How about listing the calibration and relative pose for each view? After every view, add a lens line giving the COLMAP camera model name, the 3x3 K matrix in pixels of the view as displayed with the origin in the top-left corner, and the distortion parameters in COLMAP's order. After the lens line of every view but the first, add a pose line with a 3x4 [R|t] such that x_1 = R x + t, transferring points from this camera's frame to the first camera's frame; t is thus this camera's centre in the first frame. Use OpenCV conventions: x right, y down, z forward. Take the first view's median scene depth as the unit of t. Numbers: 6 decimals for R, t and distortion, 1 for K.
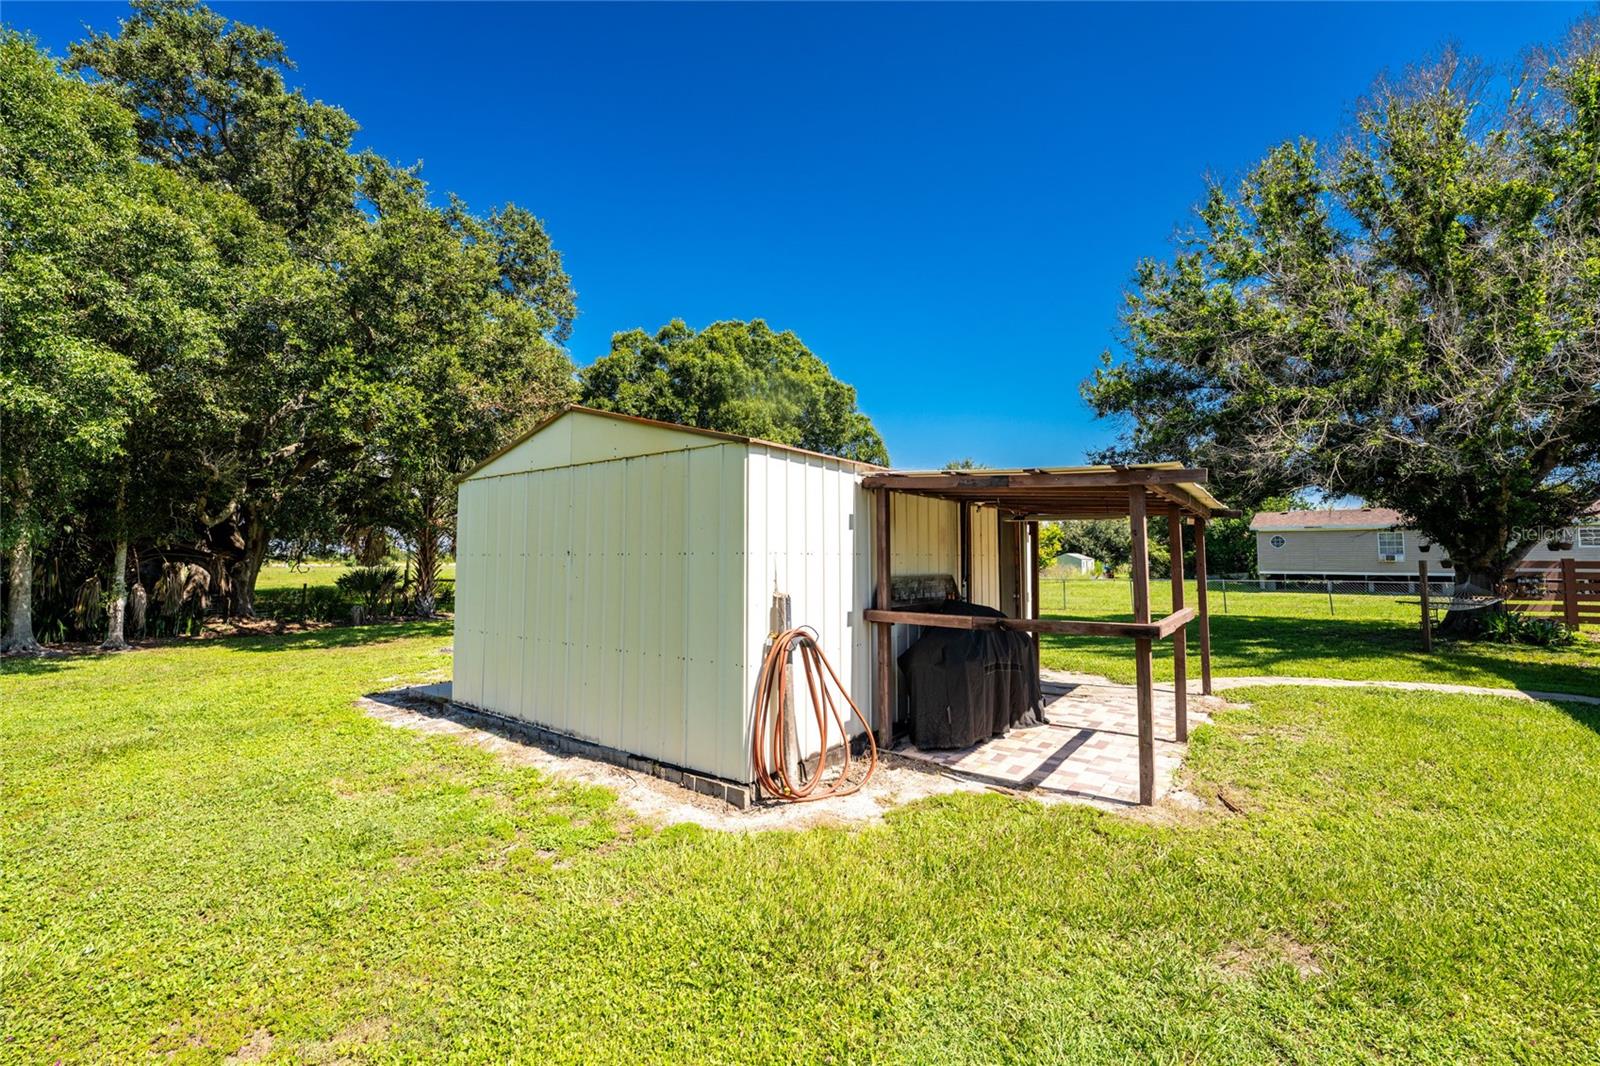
lens RADIAL K [[669.2, 0, 794.2], [0, 669.2, 529.4], [0, 0, 1]] dist [-0.029962, 0.003933]
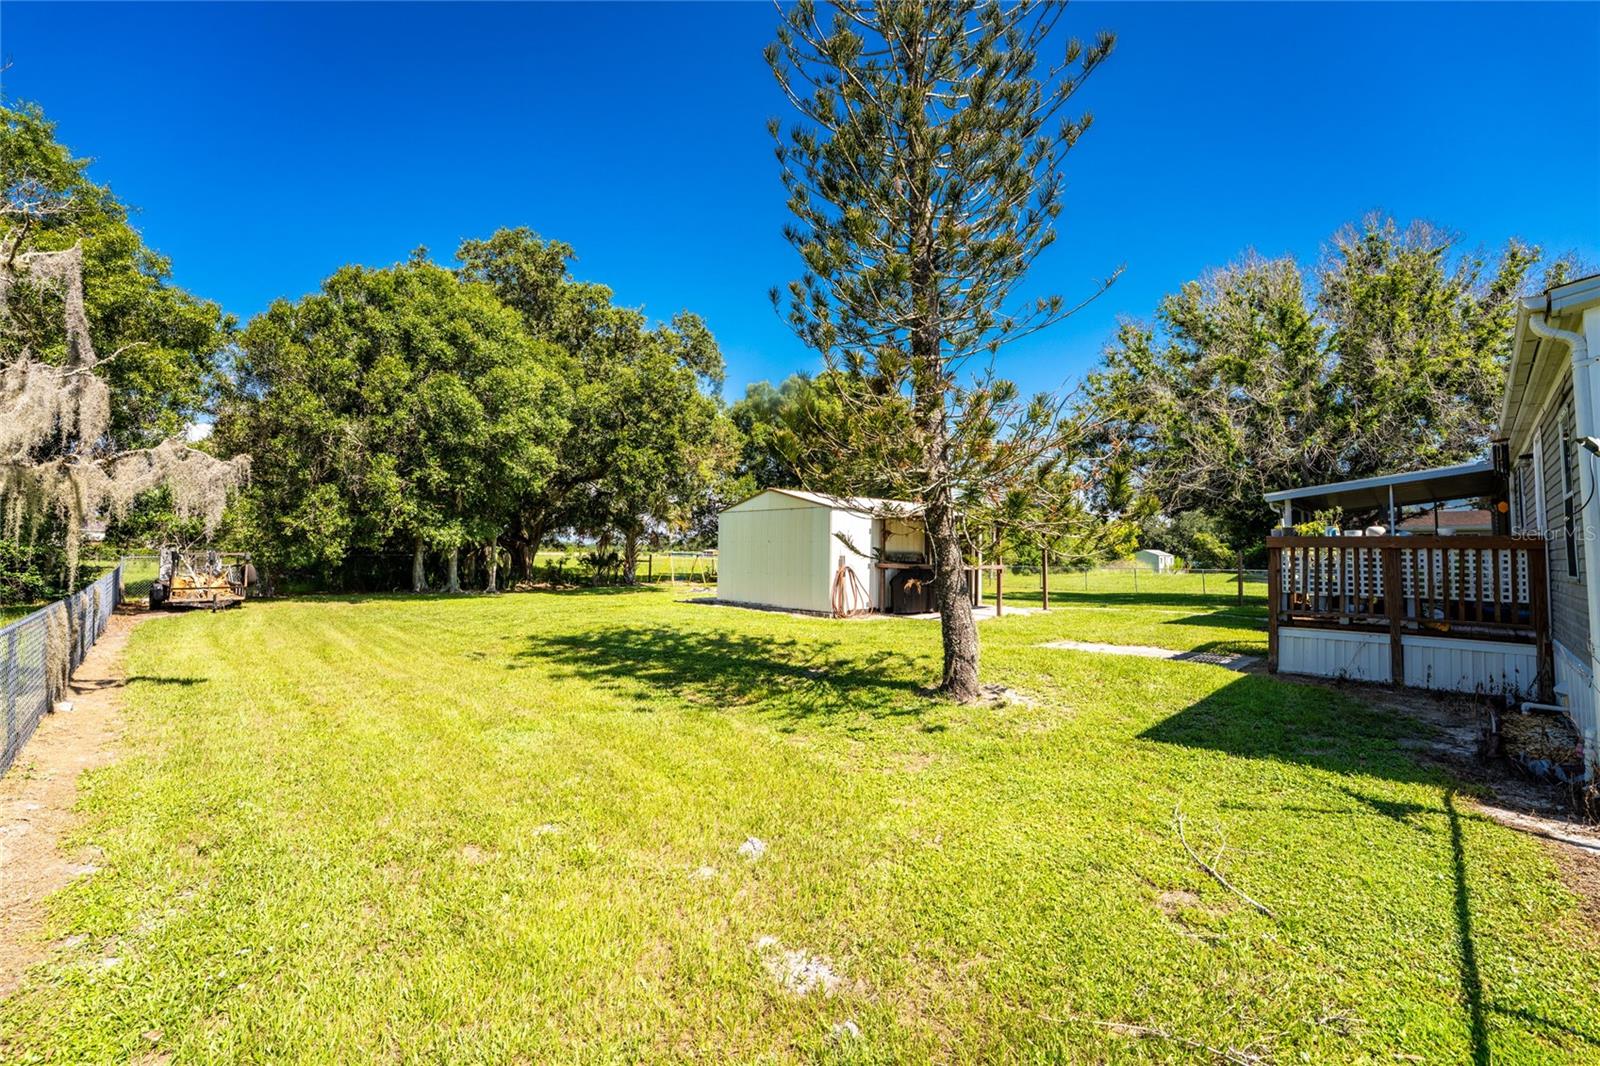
lens RADIAL K [[669.2, 0, 799.3], [0, 669.2, 526.9], [0, 0, 1]] dist [-0.029962, 0.003933]
pose [[0.988870, 0.006492, -0.148642, 0.085708], [-0.005824, 0.999971, 0.004932, -0.016677], [0.148670, -0.004011, 0.988879, -0.738090]]
